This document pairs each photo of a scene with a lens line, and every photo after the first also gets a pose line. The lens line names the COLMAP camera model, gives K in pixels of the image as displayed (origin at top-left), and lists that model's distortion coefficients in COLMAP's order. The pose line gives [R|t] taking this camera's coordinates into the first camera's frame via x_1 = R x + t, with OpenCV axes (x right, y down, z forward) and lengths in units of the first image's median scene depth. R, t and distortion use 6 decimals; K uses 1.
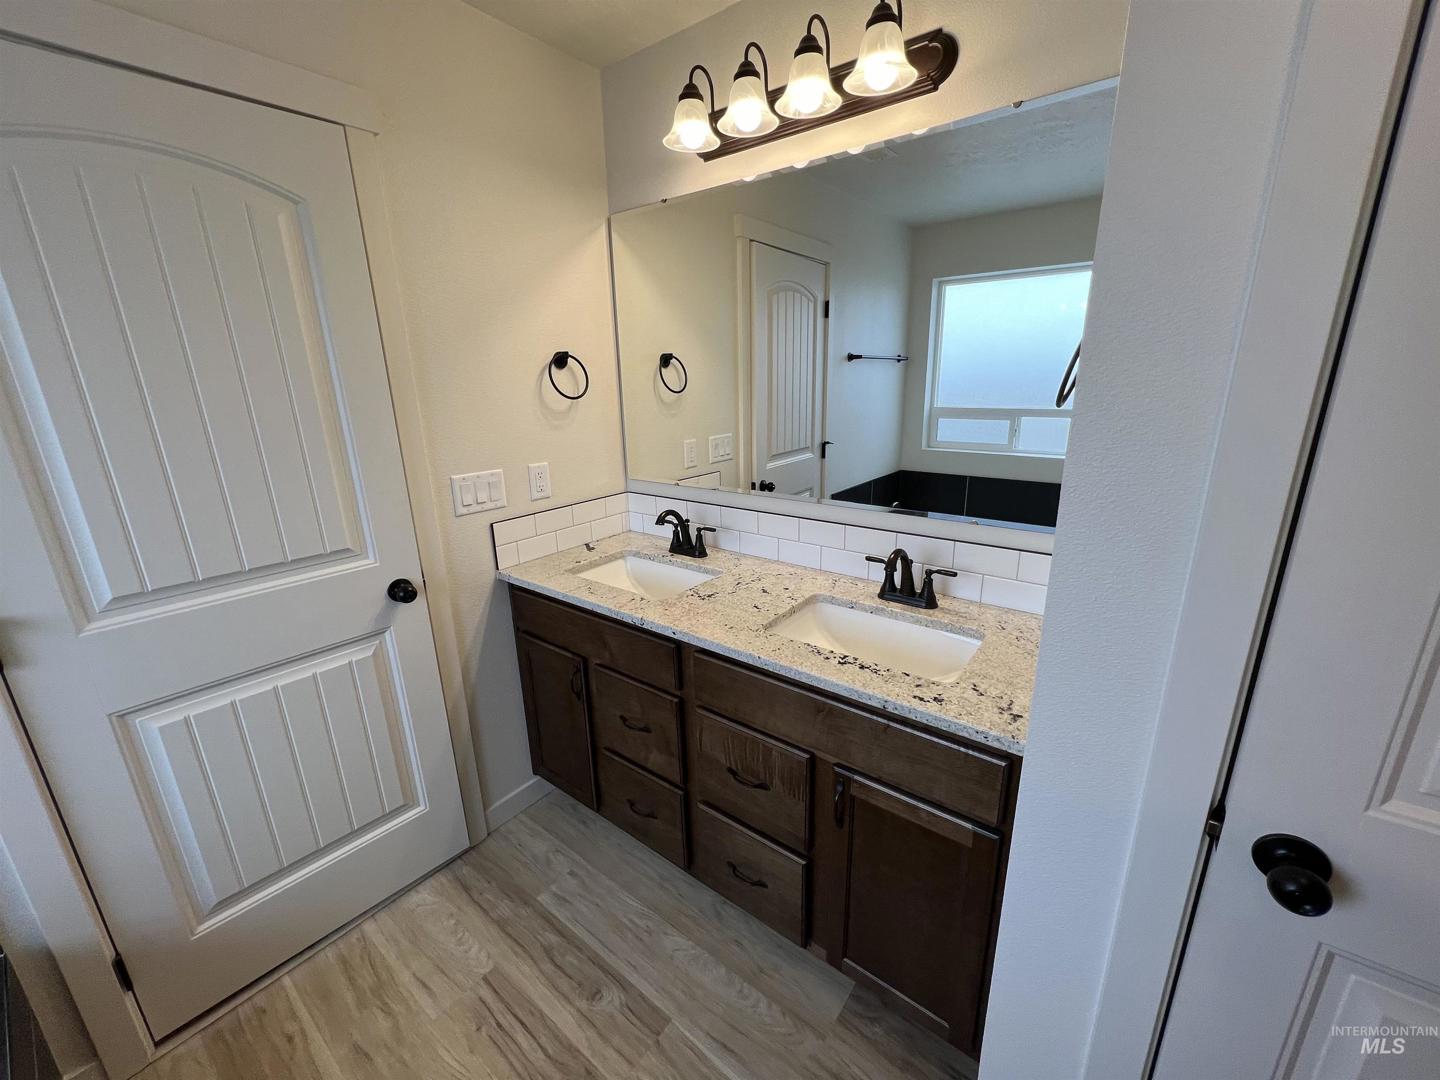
lens RADIAL K [[574.2, 0, 723.6], [0, 574.2, 541.0], [0, 0, 1]] dist [-0.000733, 0.000009]
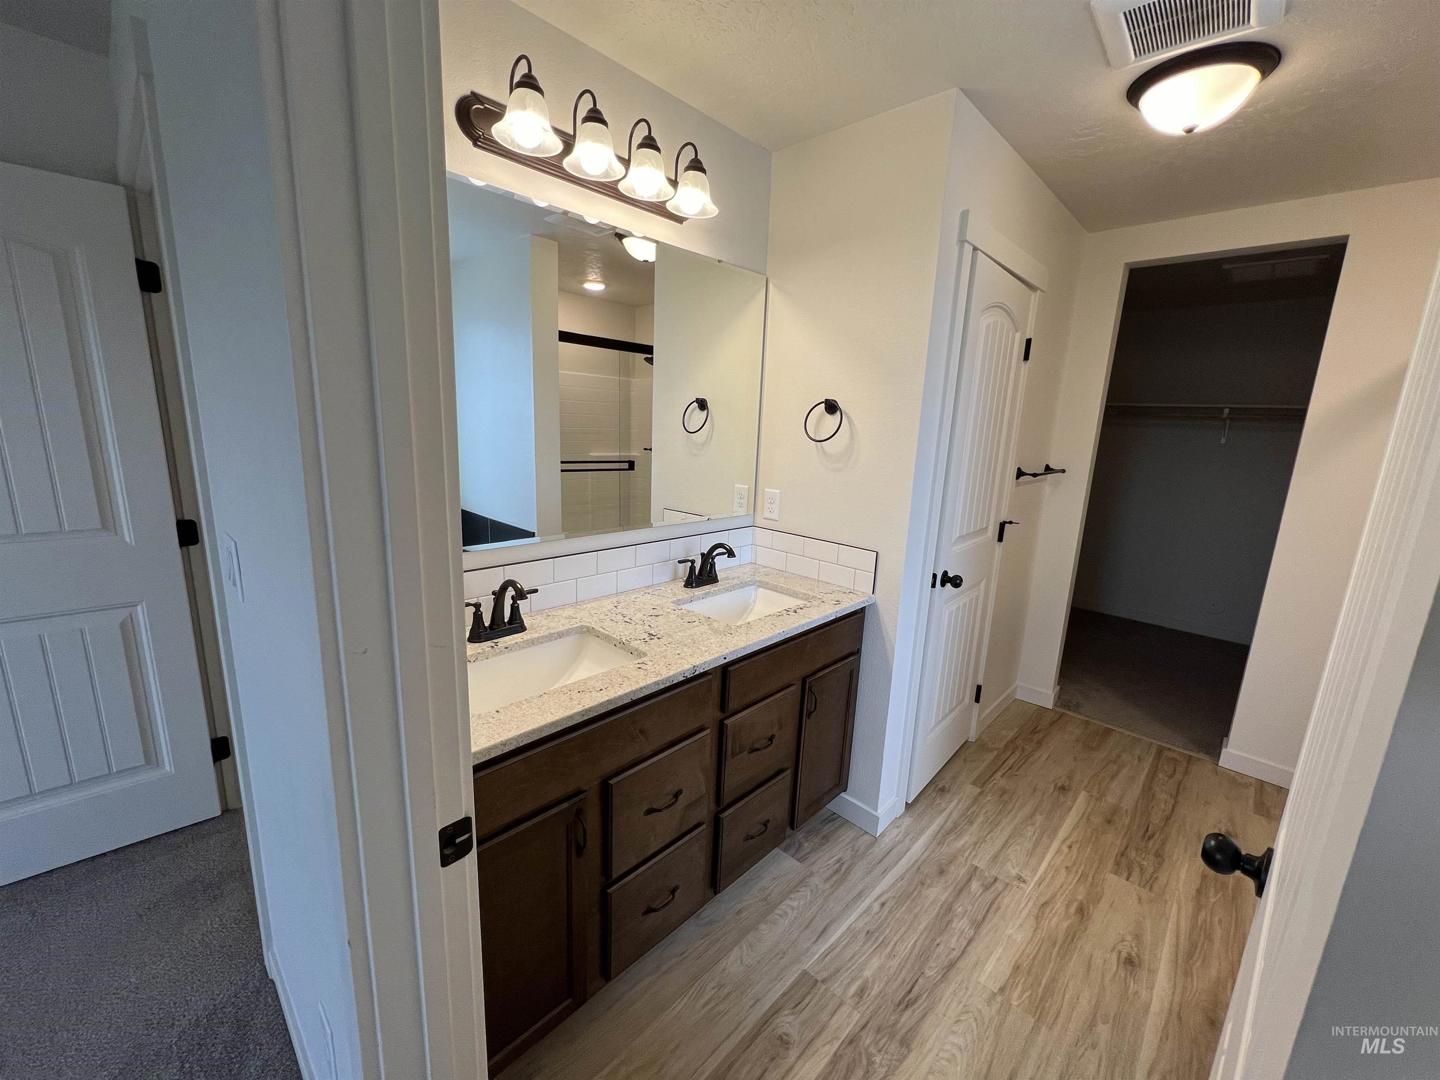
lens RADIAL K [[574.2, 0, 715.2], [0, 574.2, 540.4], [0, 0, 1]] dist [-0.000733, 0.000009]
pose [[0.103253, -0.179548, 0.978316, -1.051222], [0.234105, 0.960328, 0.151539, -0.204612], [-0.966713, 0.213382, 0.141190, 0.802603]]
